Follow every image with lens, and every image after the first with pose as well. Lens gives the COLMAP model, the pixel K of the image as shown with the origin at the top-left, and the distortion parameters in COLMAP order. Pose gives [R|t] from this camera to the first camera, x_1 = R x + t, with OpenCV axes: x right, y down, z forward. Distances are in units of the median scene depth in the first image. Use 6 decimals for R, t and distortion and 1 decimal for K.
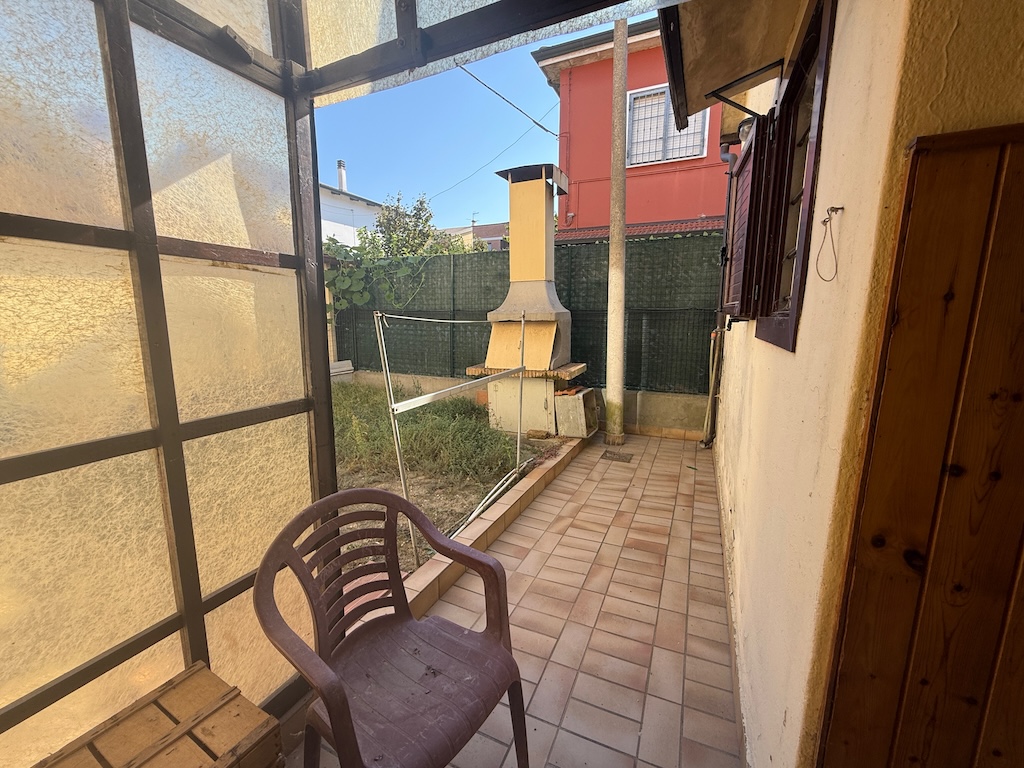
lens RADIAL K [[416.1, 0, 512.2], [0, 416.1, 381.0], [0, 0, 1]] dist [-0.004044, 0.000547]
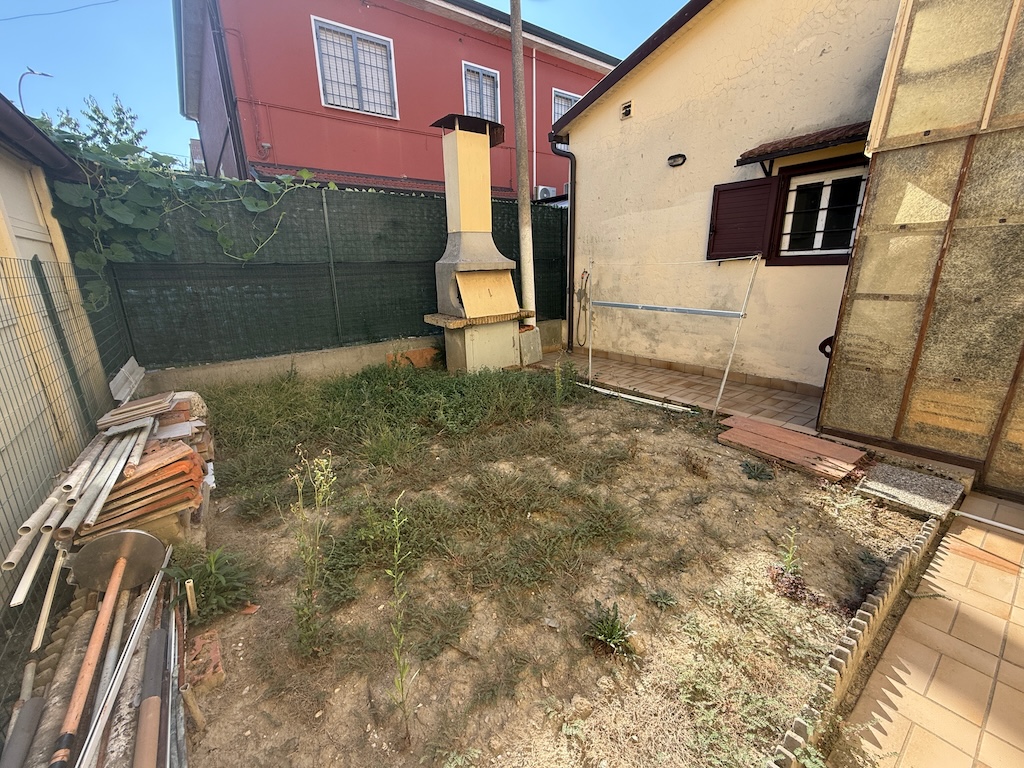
lens RADIAL K [[416.1, 0, 510.4], [0, 416.1, 380.1], [0, 0, 1]] dist [-0.004044, 0.000547]
pose [[0.477812, -0.244721, 0.843686, -0.950941], [0.161133, 0.968534, 0.189679, -0.064575], [-0.863557, 0.045315, 0.502210, 0.430599]]
